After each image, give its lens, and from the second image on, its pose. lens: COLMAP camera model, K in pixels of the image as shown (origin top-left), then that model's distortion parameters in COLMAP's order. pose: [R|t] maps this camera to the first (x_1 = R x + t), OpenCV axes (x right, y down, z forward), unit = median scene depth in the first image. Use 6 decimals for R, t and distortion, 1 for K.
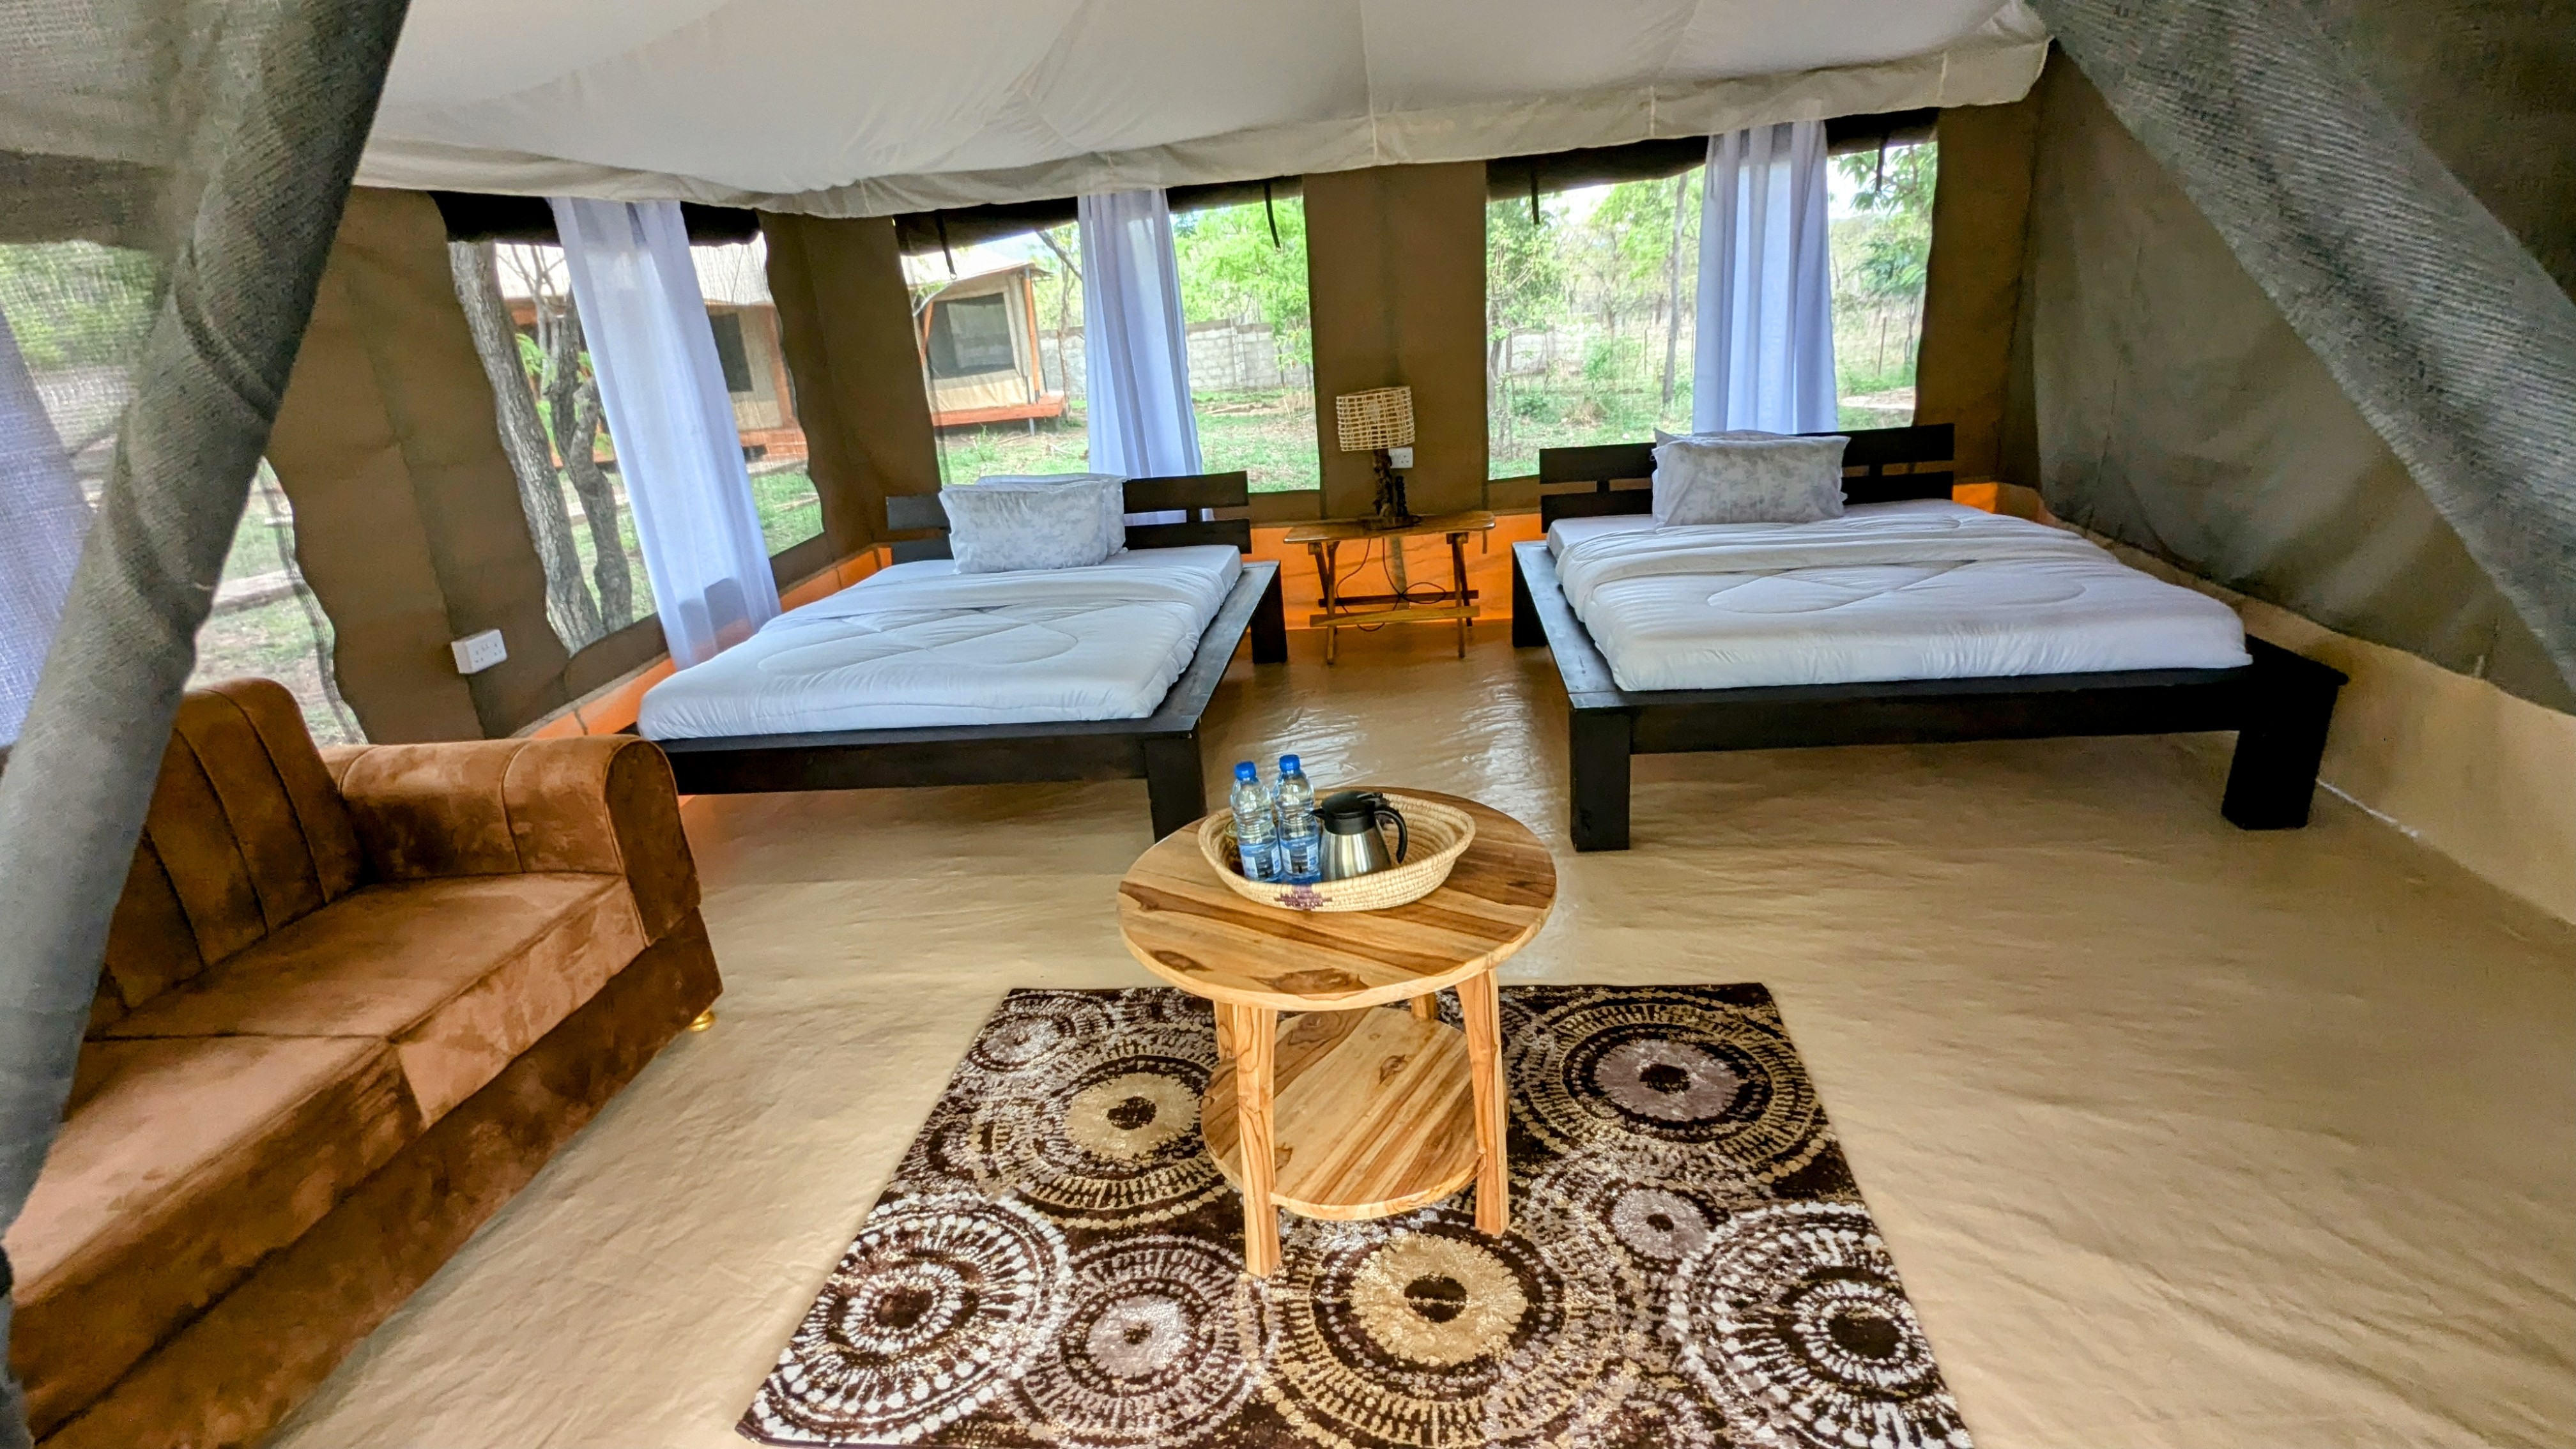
lens RADIAL K [[1183.9, 0, 1283.2], [0, 1183.9, 723.4], [0, 0, 1]] dist [0.002797, 0.000085]
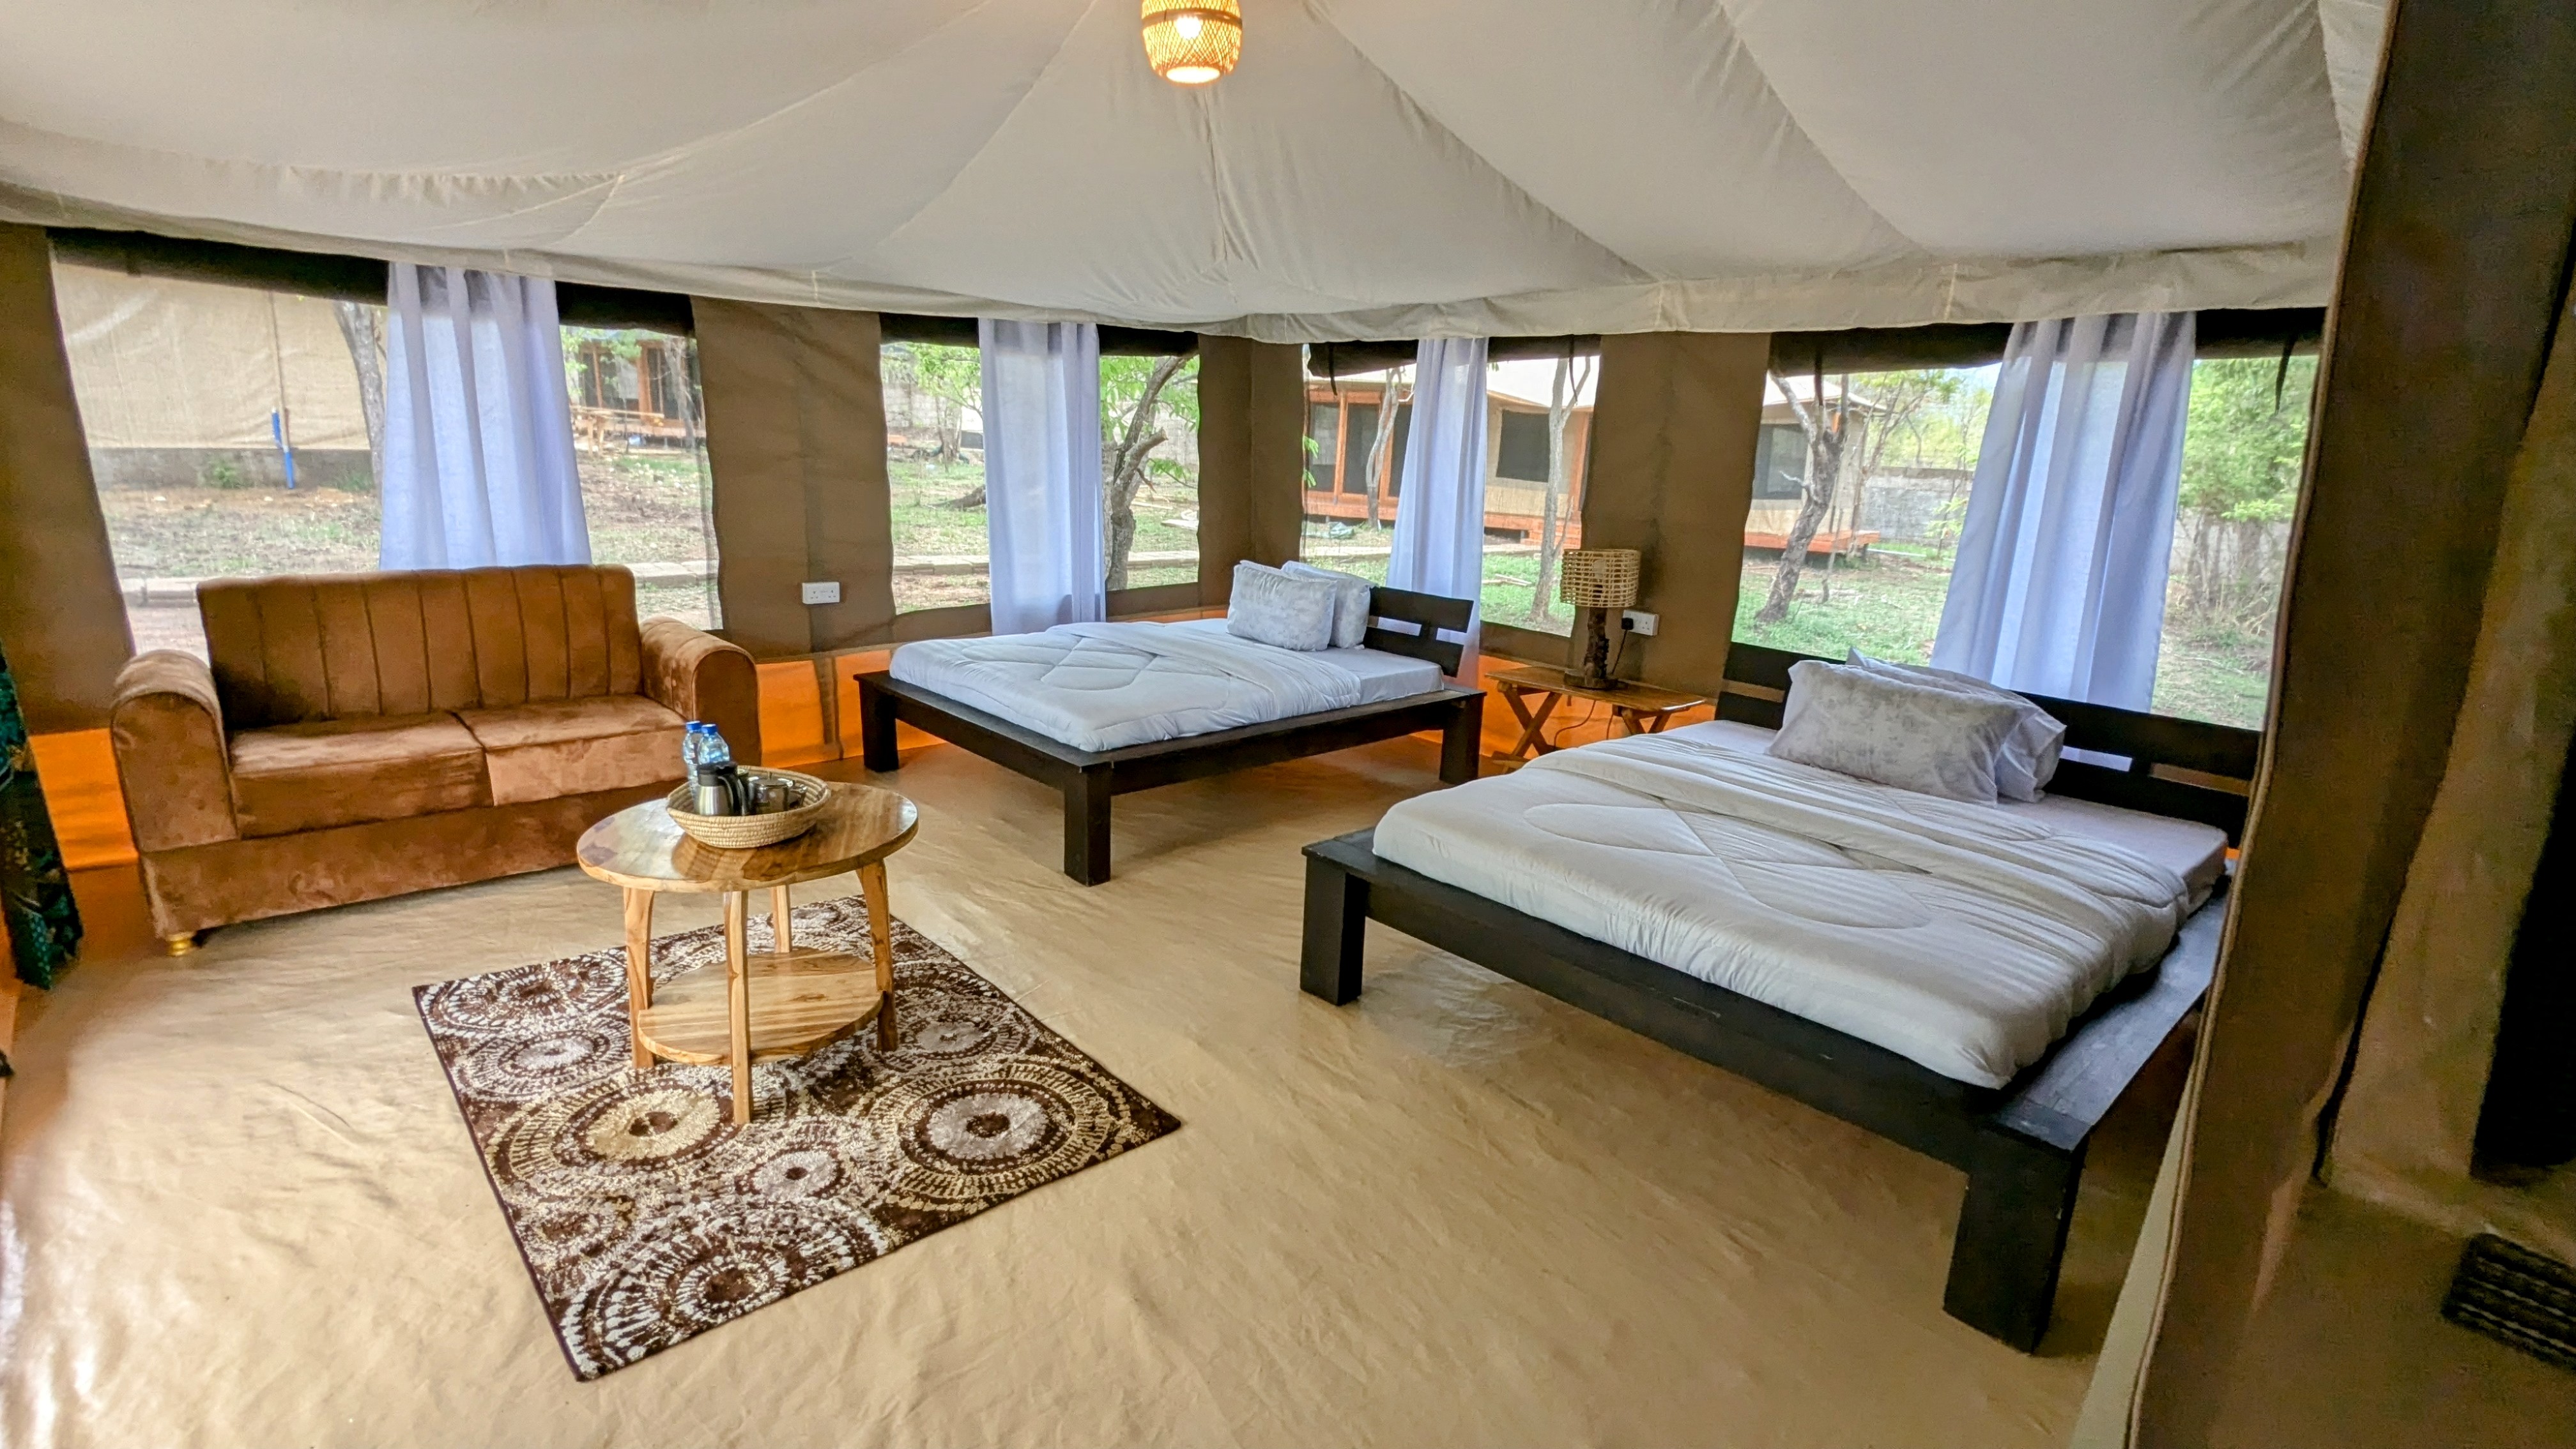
lens RADIAL K [[1183.9, 0, 1287.6], [0, 1183.9, 725.5], [0, 0, 1]] dist [0.002797, 0.000085]
pose [[0.753828, 0.265602, -0.600998, 0.592990], [-0.315087, 0.948757, 0.024077, -0.096352], [0.576596, 0.171217, 0.798888, 0.100700]]
